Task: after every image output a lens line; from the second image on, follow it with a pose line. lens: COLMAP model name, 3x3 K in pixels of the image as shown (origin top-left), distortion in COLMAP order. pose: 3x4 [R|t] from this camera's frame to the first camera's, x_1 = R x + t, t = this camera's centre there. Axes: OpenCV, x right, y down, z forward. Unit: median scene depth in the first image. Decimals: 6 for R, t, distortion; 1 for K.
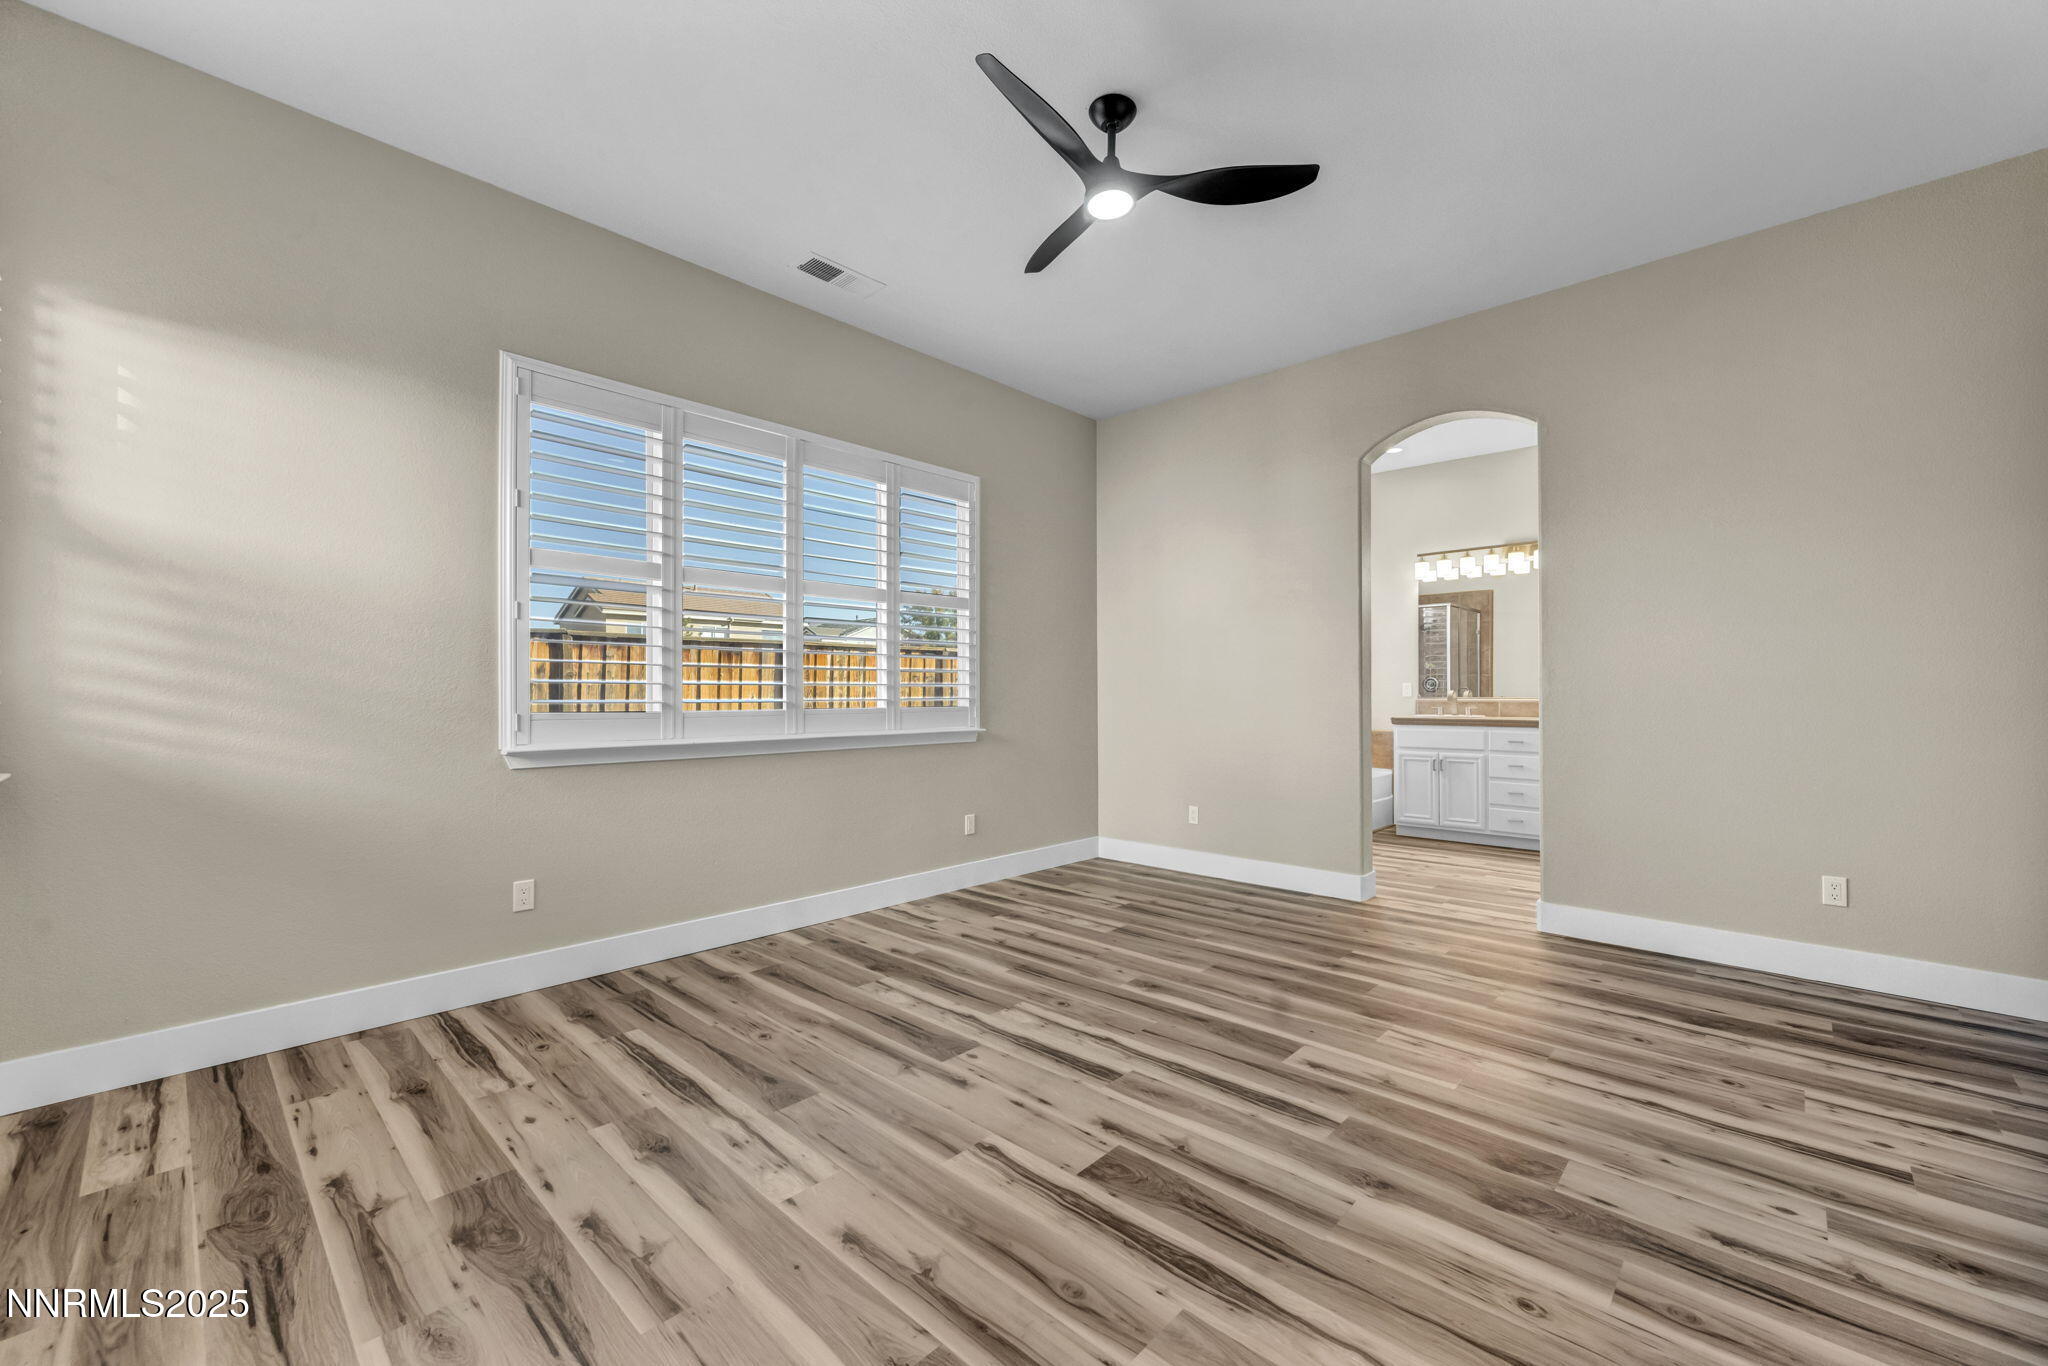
lens RADIAL K [[808.3, 0, 982.5], [0, 808.3, 691.2], [0, 0, 1]] dist [0.000258, 0.000459]
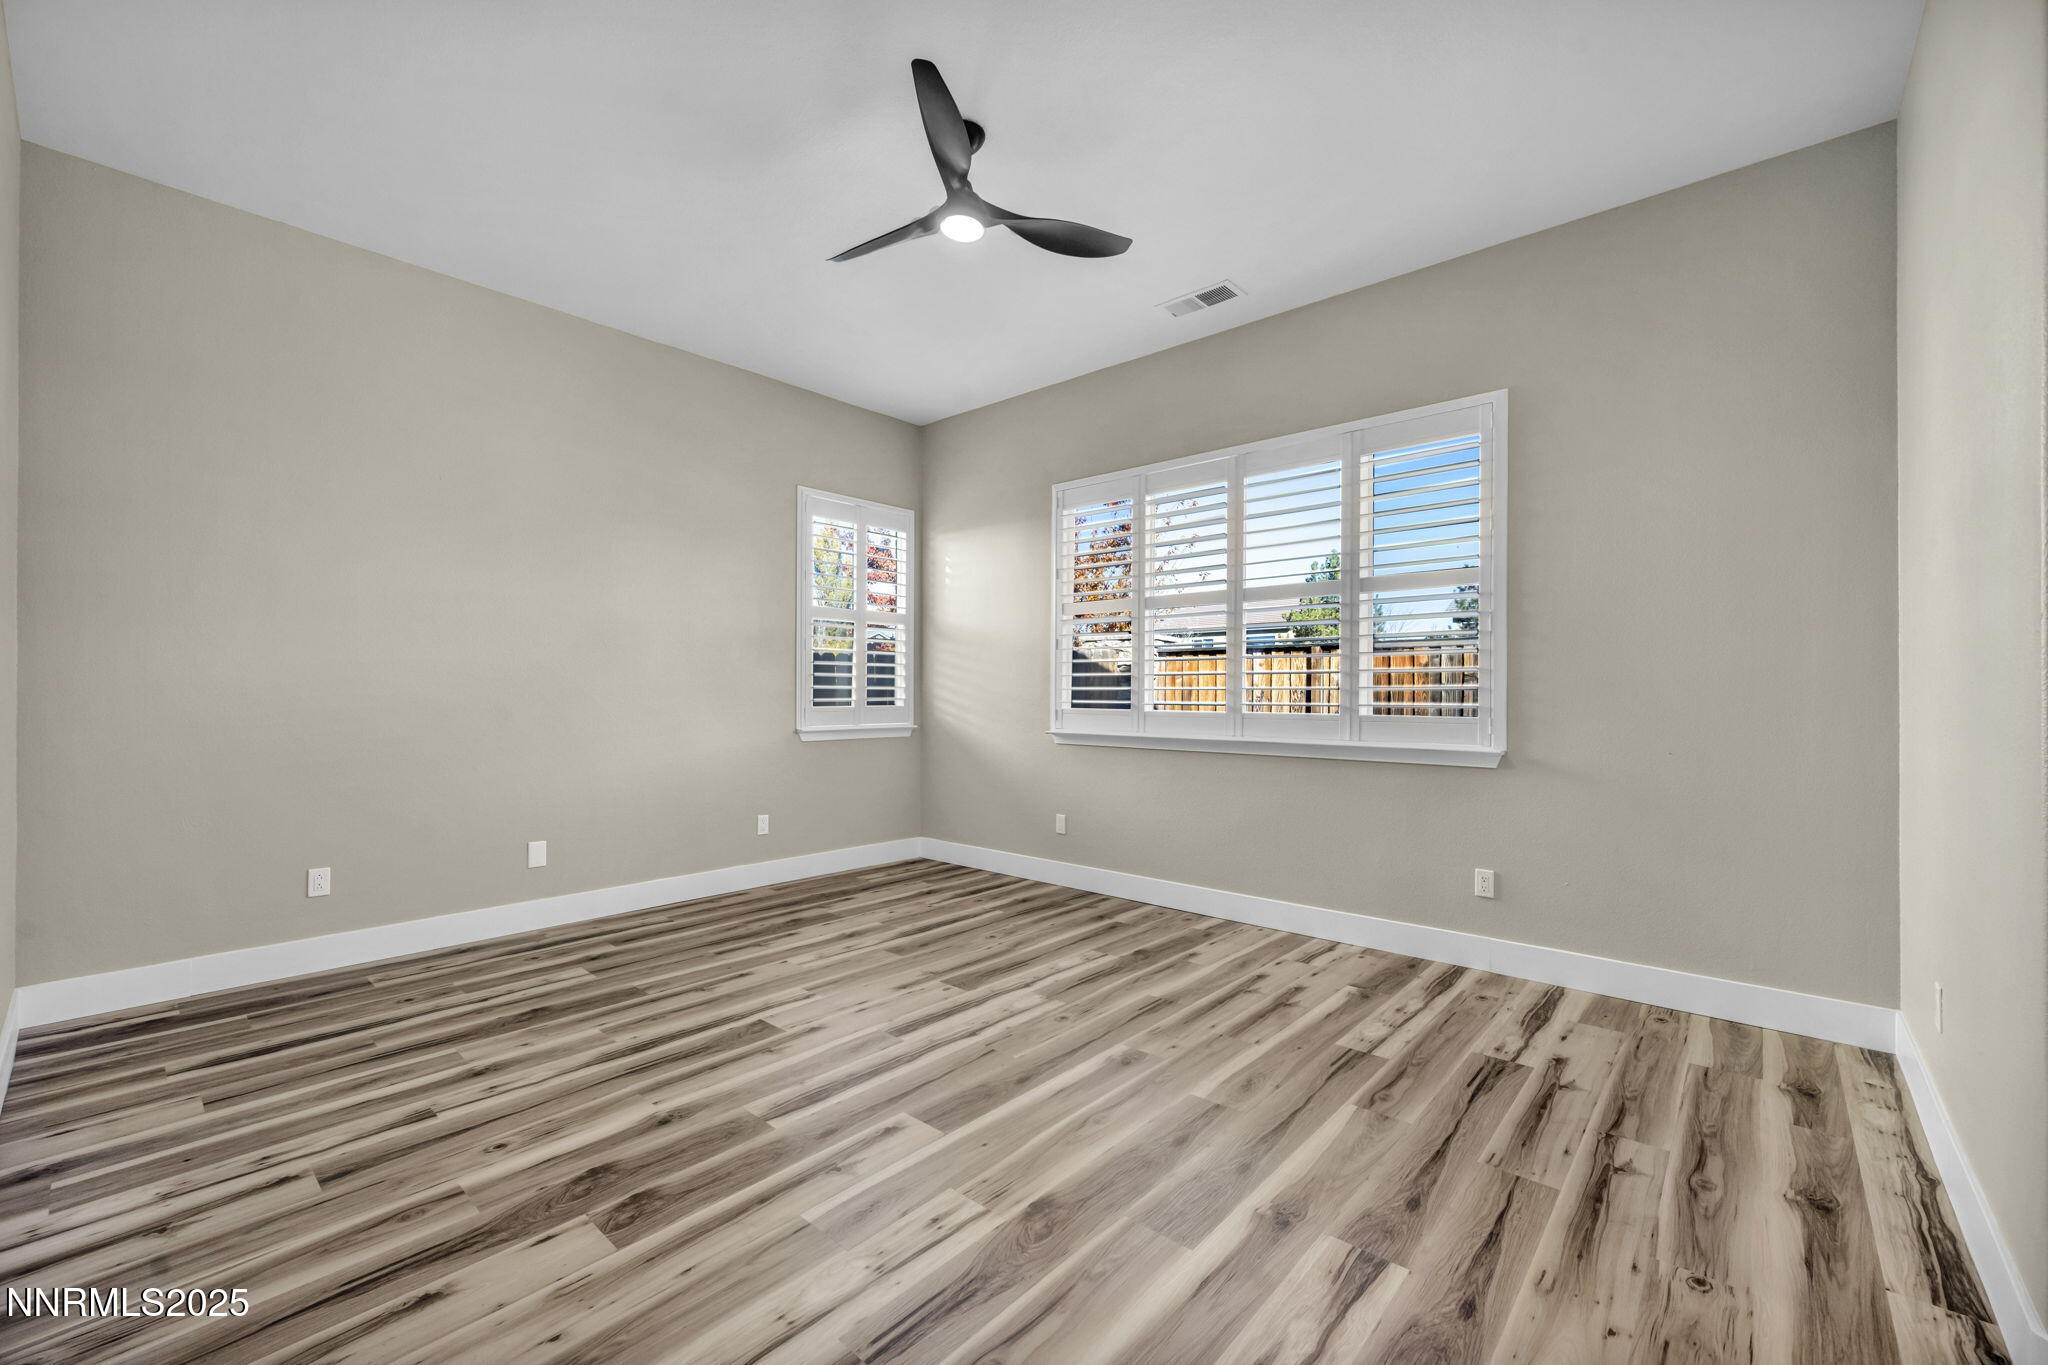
lens RADIAL K [[848.3, 0, 1028.5], [0, 848.3, 688.2], [0, 0, 1]] dist [-0.002590, 0.000480]
pose [[0.047090, -0.005840, -0.998874, 1.238371], [-0.003697, 0.999975, -0.006021, 0.019806], [0.998884, 0.003977, 0.047067, 1.065185]]
